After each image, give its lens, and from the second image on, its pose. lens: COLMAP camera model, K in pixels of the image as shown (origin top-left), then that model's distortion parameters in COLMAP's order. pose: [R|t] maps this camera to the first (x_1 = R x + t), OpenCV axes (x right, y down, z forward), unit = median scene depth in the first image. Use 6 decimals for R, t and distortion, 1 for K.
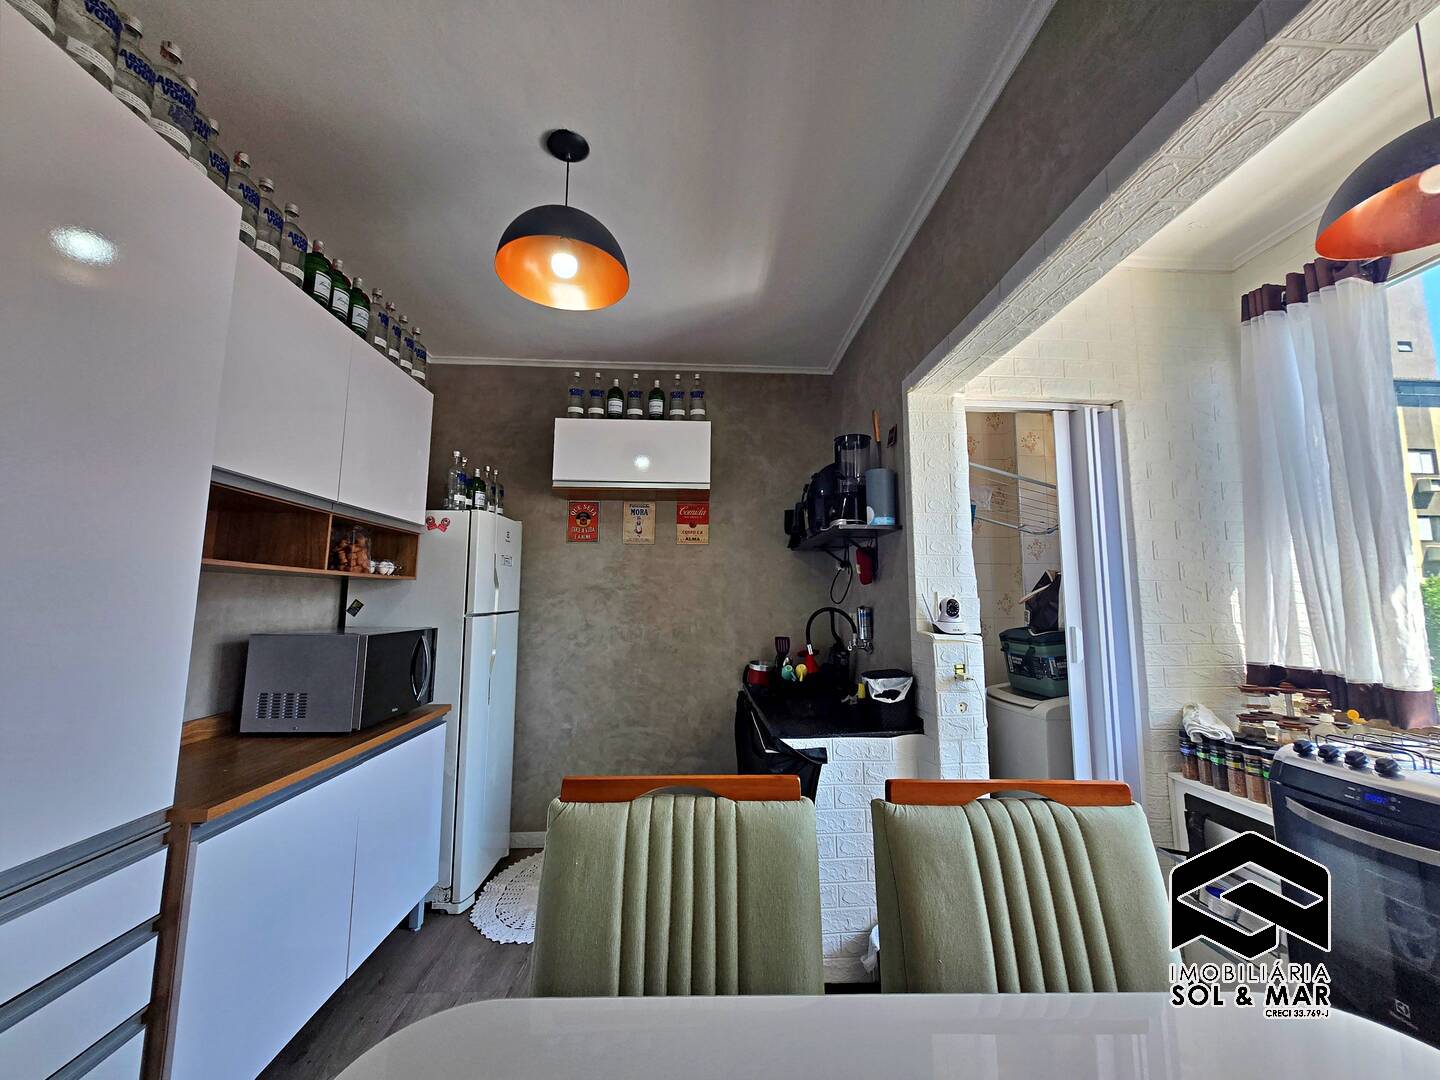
lens RADIAL K [[567.4, 0, 730.4], [0, 567.4, 532.4], [0, 0, 1]] dist [0.001314, -0.000156]
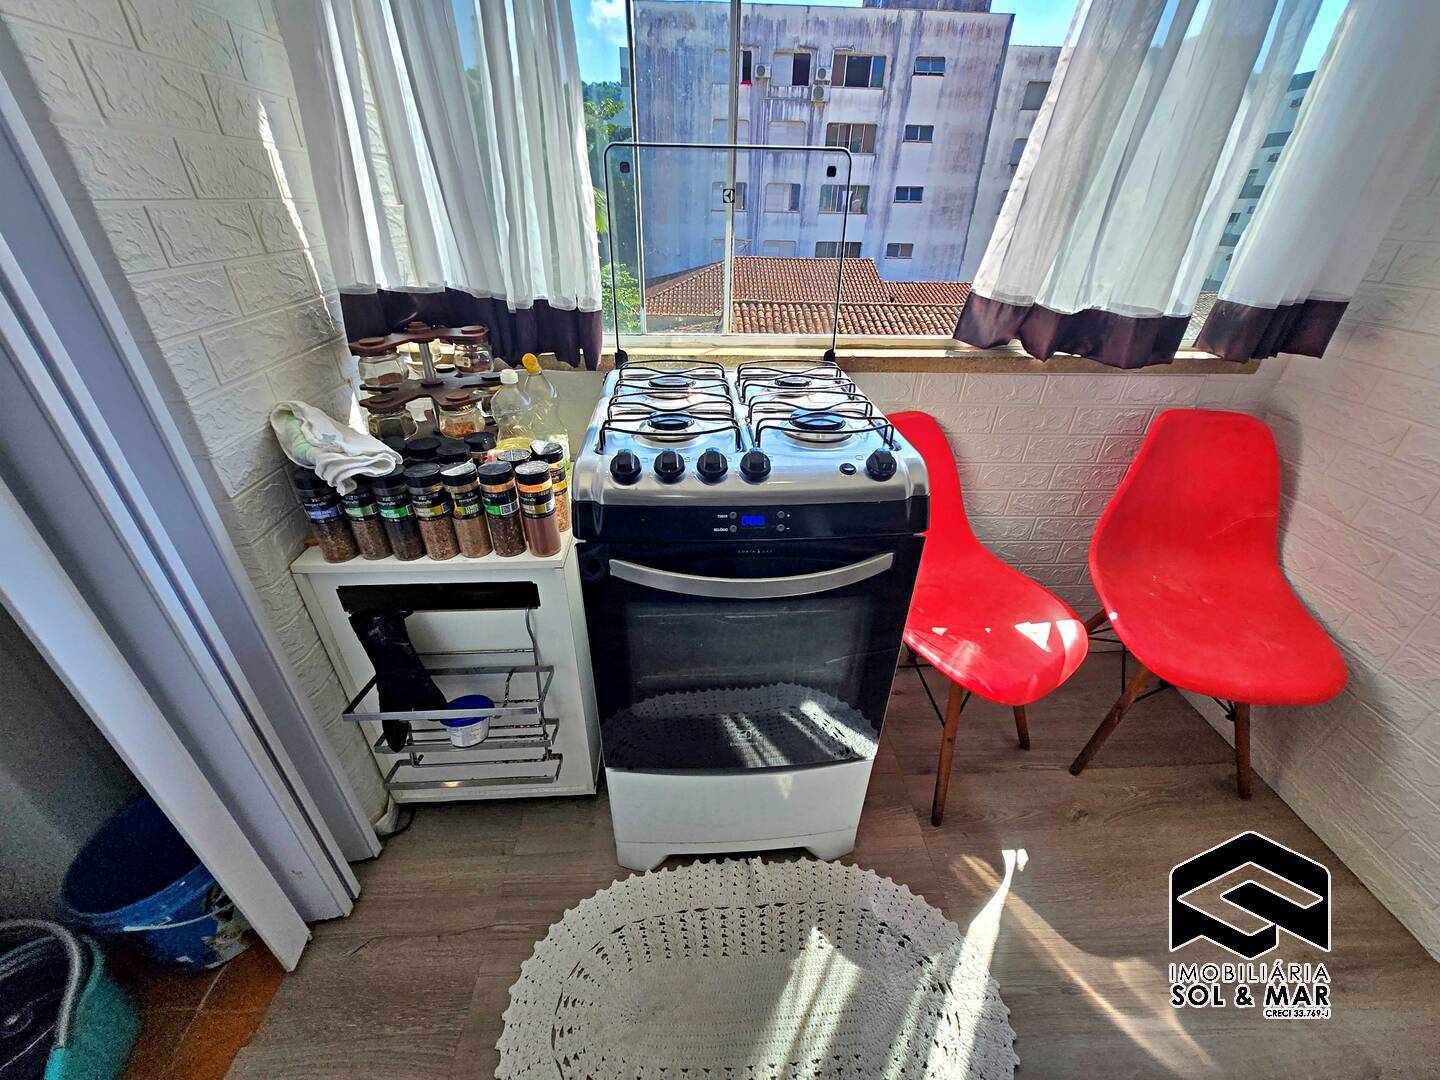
lens RADIAL K [[567.4, 0, 720.0], [0, 567.4, 537.7], [0, 0, 1]] dist [0.001314, -0.000156]
pose [[0.001619, -0.515688, 0.856775, 0.259594], [-0.145279, 0.847565, 0.510419, 0.076261], [-0.989389, -0.125298, -0.073546, 0.467065]]
